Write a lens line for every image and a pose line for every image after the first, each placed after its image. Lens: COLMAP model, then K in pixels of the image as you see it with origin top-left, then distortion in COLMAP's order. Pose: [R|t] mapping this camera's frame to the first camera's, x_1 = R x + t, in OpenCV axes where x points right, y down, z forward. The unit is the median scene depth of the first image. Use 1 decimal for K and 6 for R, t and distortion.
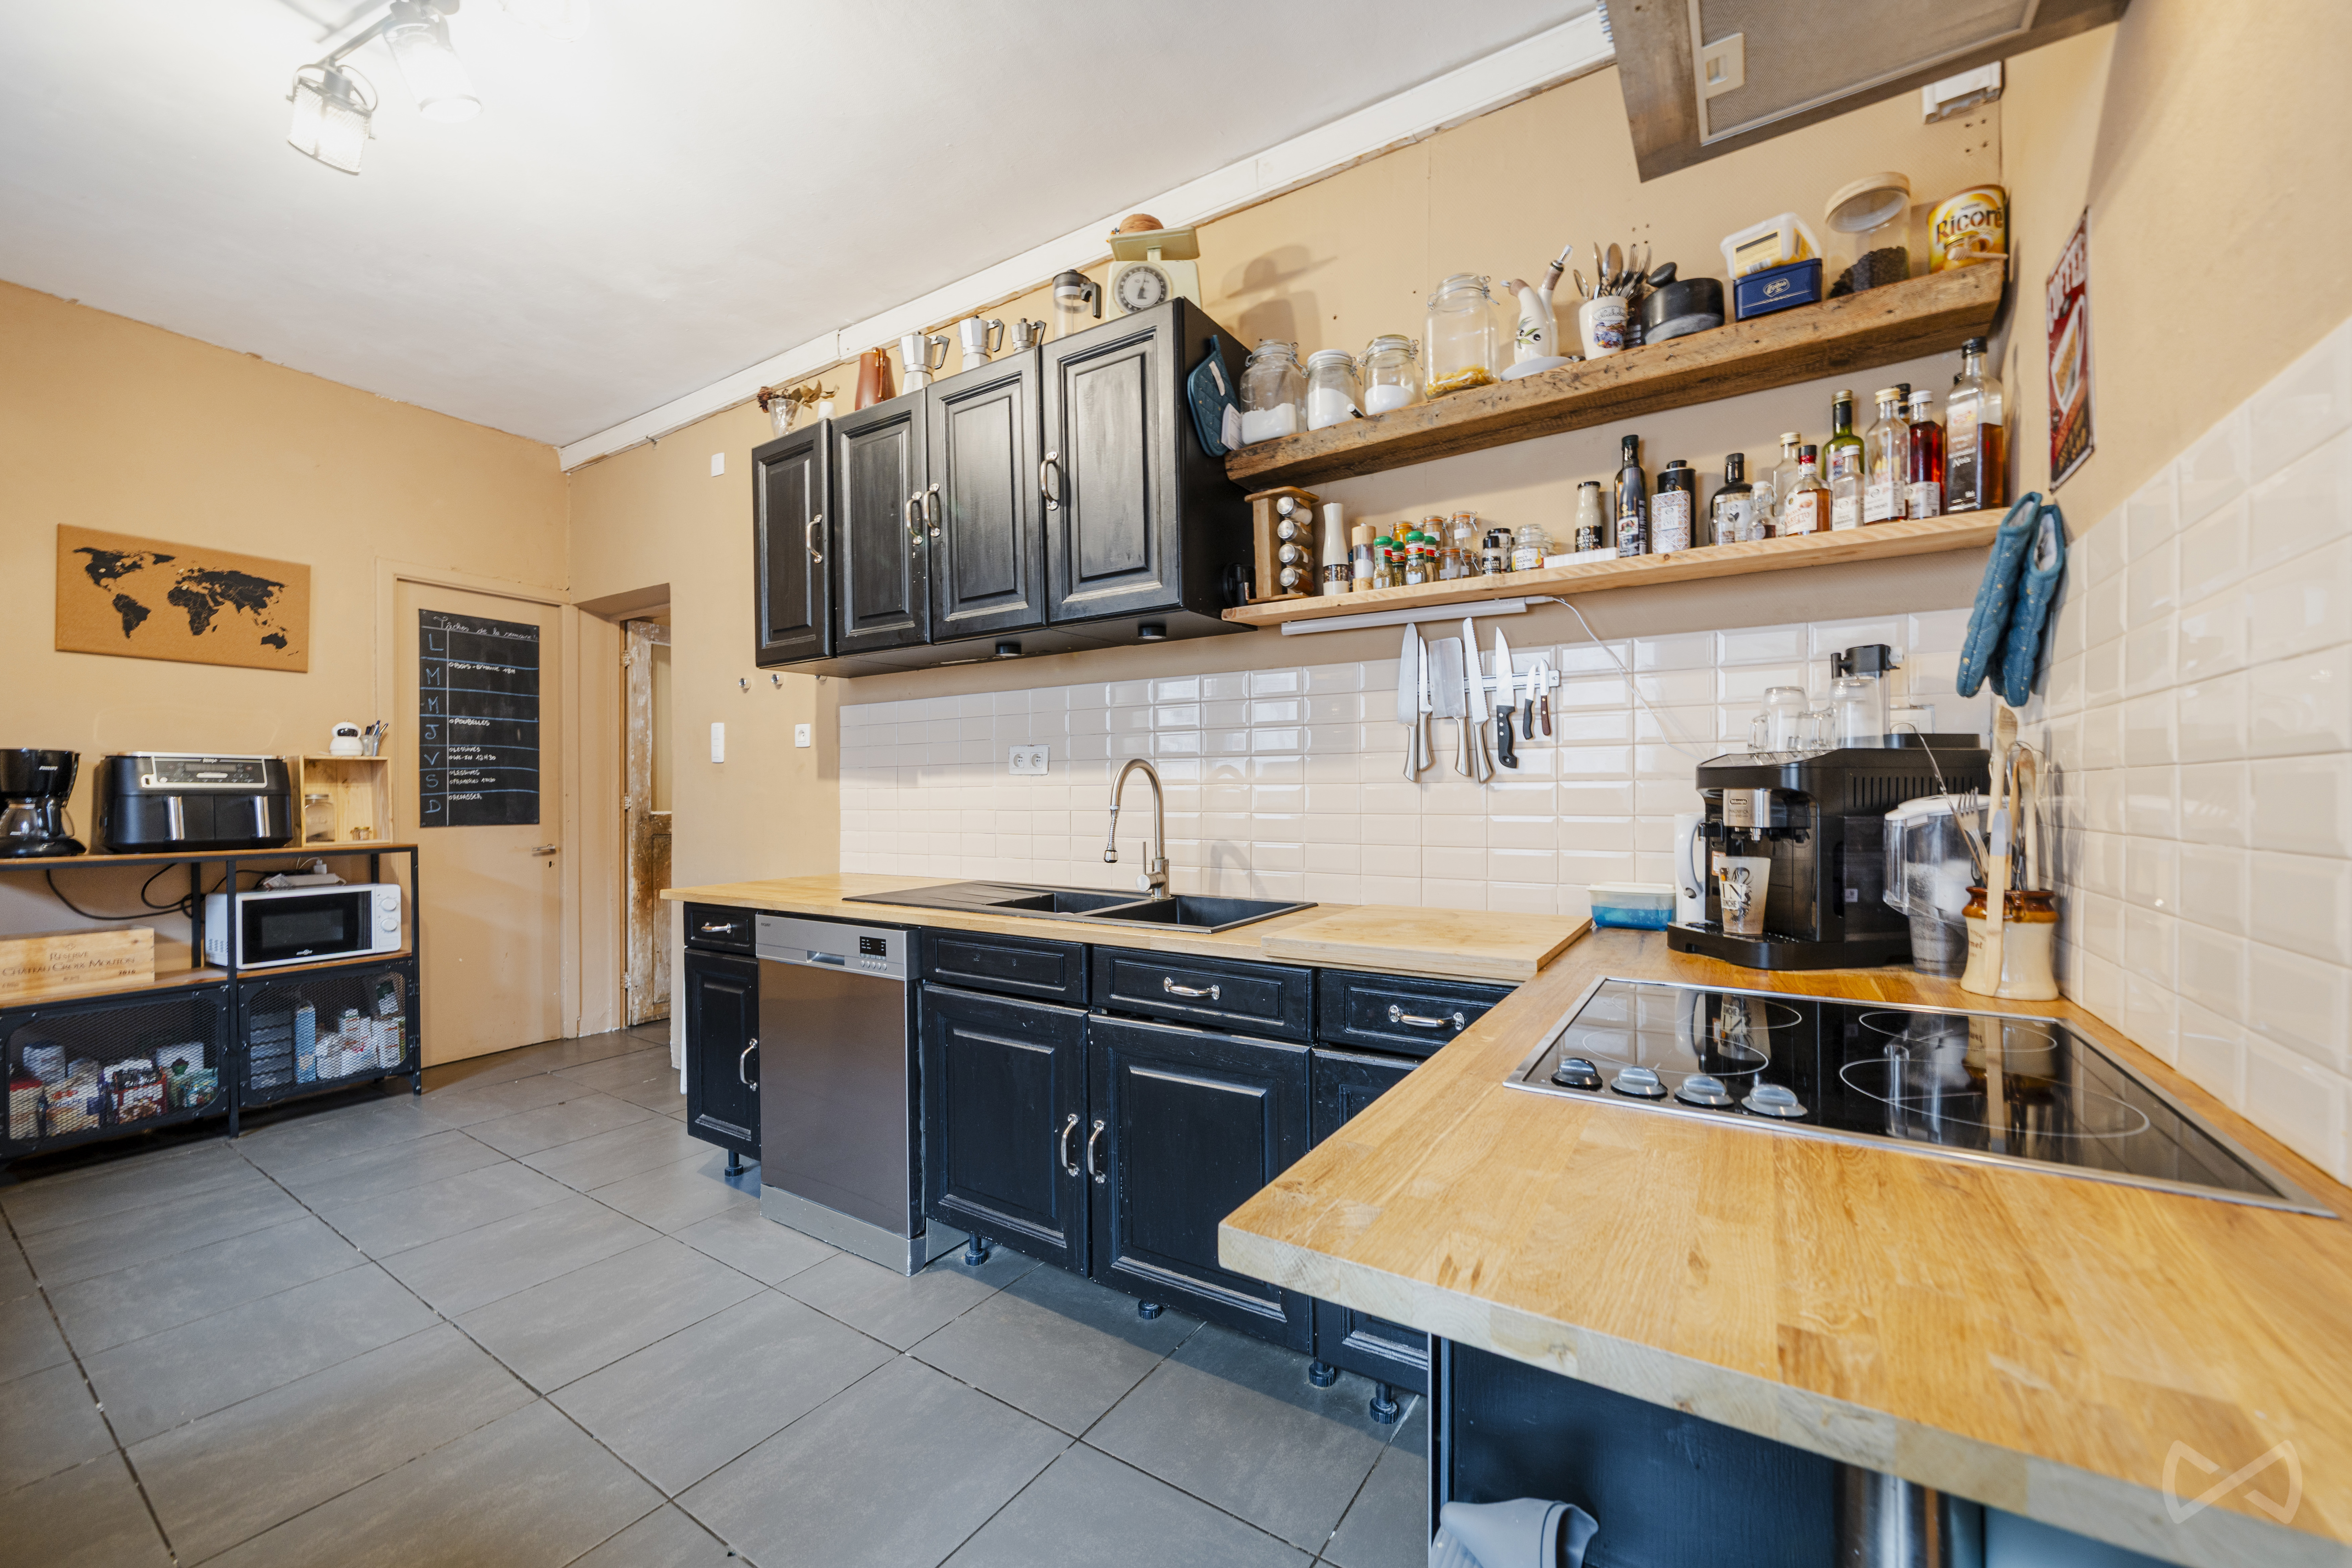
lens RADIAL K [[908.5, 0, 1176.0], [0, 908.5, 784.0], [0, 0, 1]] dist [-0.000215, 0.000010]
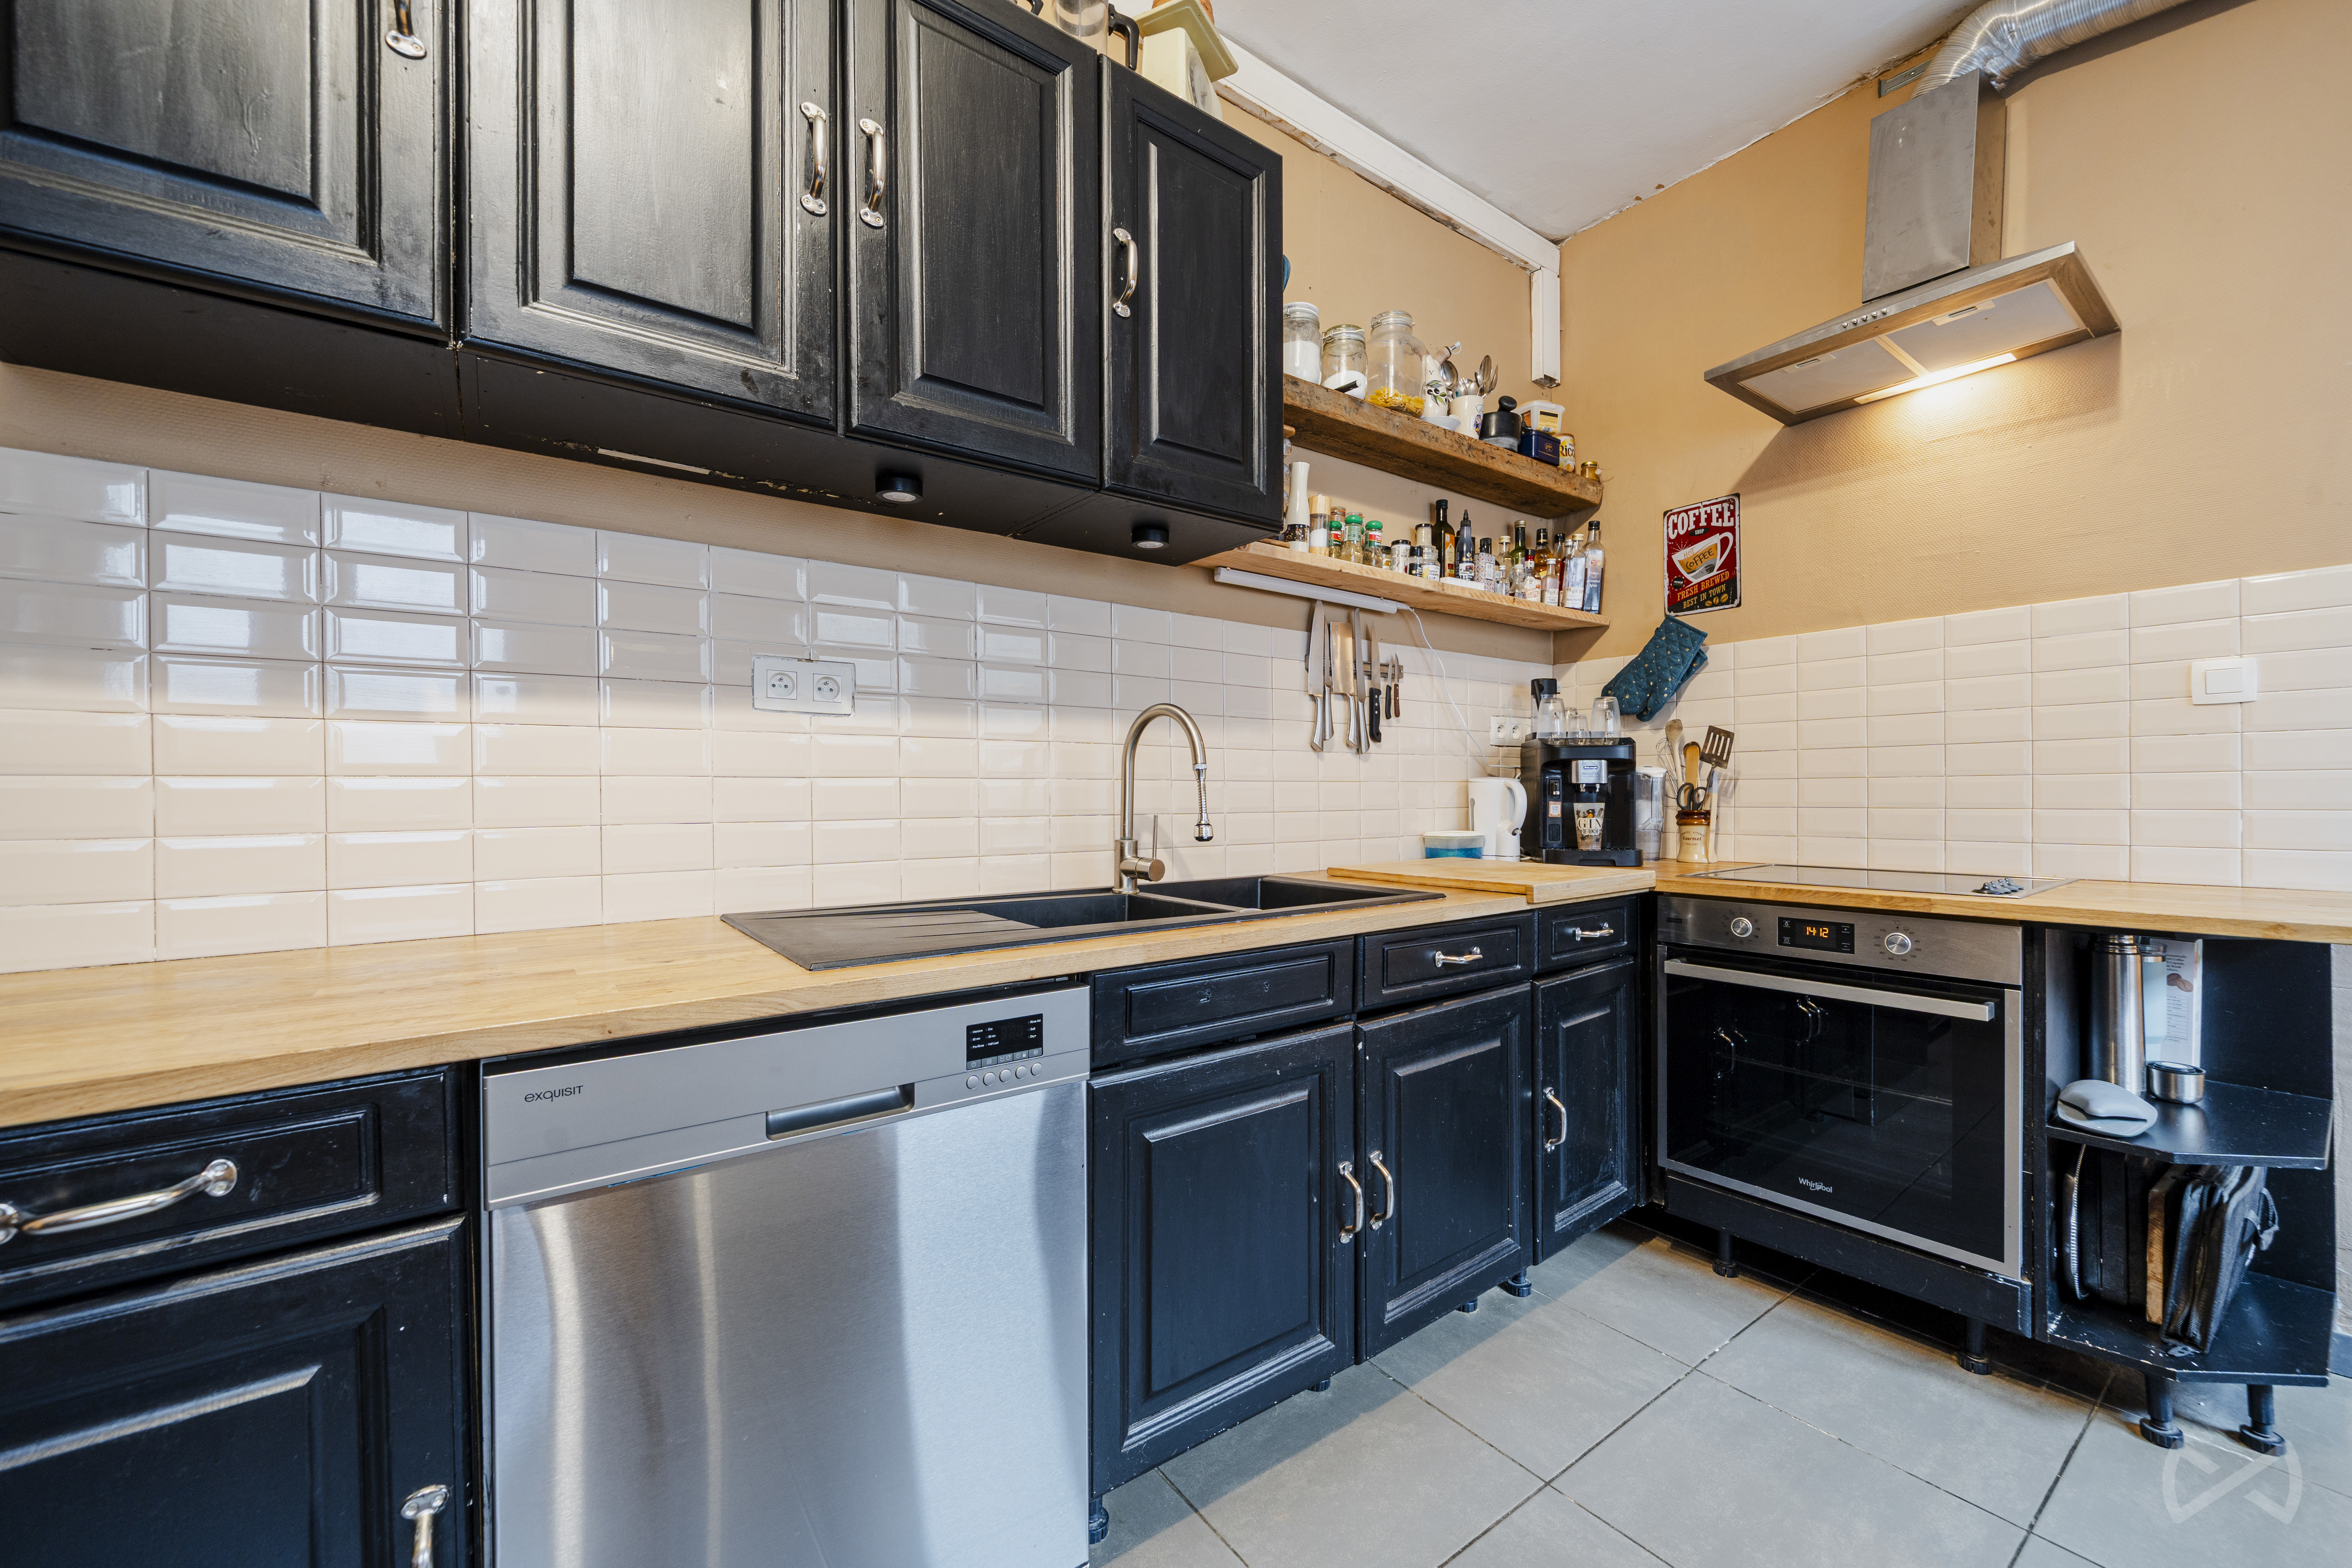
lens RADIAL K [[908.5, 0, 1176.0], [0, 908.5, 784.0], [0, 0, 1]] dist [-0.000215, 0.000010]
pose [[0.352680, 0.010895, 0.935680, -0.846654], [-0.010389, 0.999916, -0.007728, 0.051968], [-0.935686, -0.006995, 0.352764, 0.834038]]
